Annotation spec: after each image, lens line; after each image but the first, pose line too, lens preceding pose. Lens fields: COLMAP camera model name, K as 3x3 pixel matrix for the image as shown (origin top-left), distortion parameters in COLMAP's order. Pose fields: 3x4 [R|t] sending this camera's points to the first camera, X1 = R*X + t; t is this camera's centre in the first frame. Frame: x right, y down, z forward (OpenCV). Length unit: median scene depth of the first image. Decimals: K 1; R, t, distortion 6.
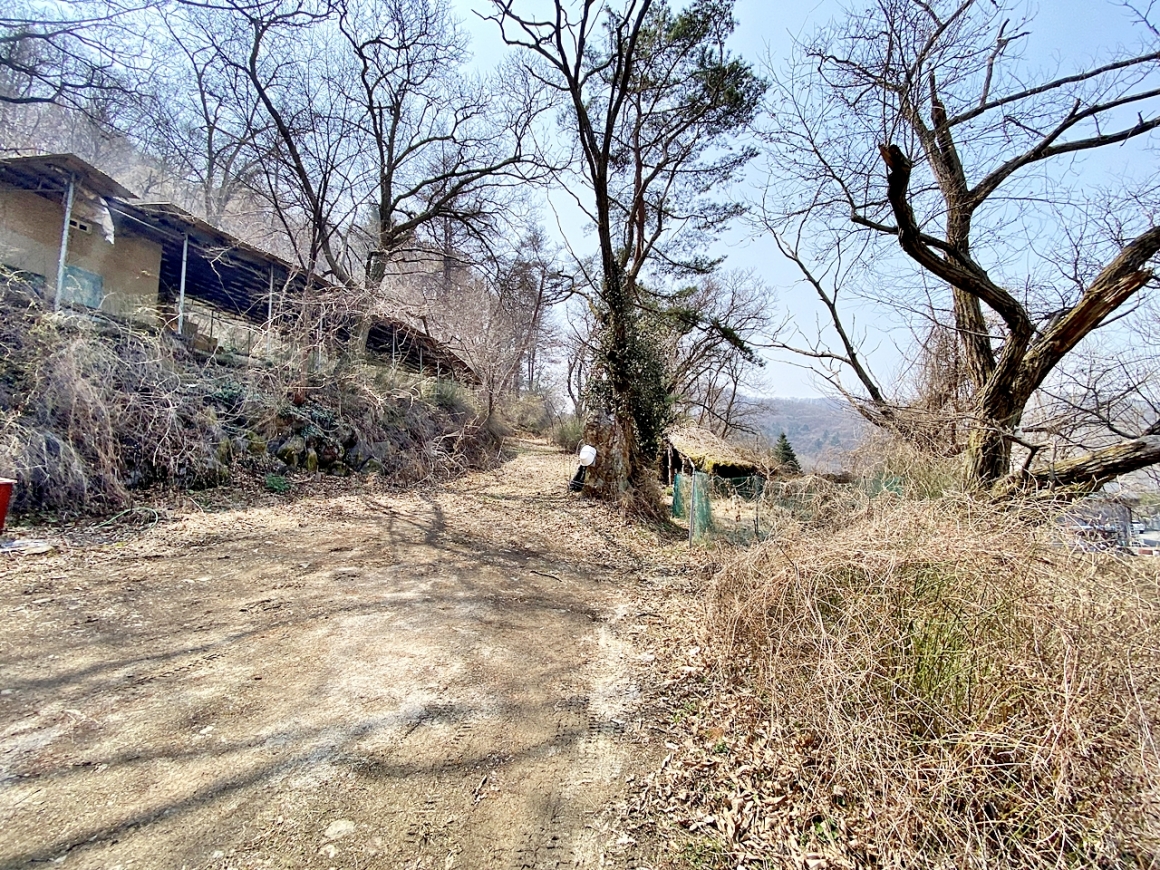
lens RADIAL K [[463.9, 0, 575.5], [0, 463.9, 438.7], [0, 0, 1]] dist [-0.004378, -0.000452]
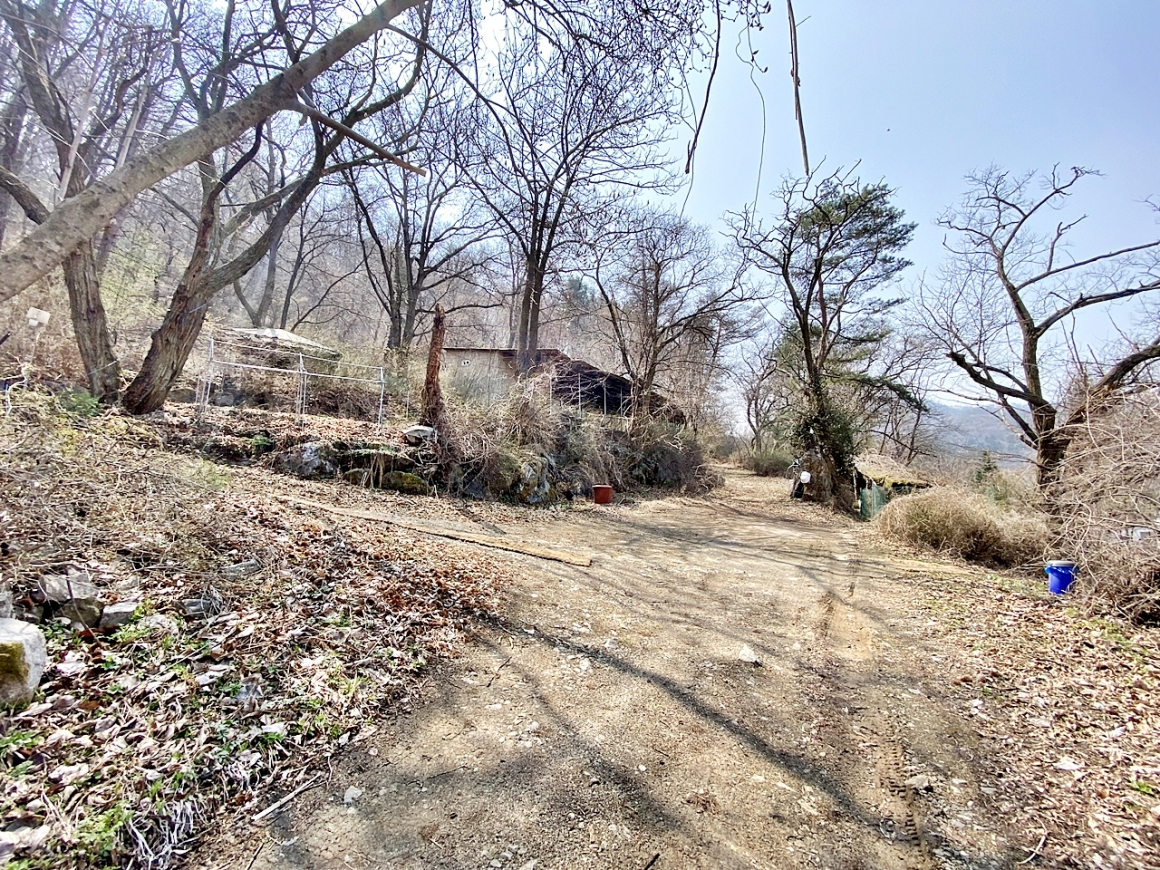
lens RADIAL K [[463.9, 0, 583.3], [0, 463.9, 435.3], [0, 0, 1]] dist [-0.004378, -0.000452]
pose [[0.948965, -0.044200, -0.312269, -0.214282], [0.025310, 0.997610, -0.064290, -0.031326], [0.314364, 0.053106, 0.947816, -0.940598]]
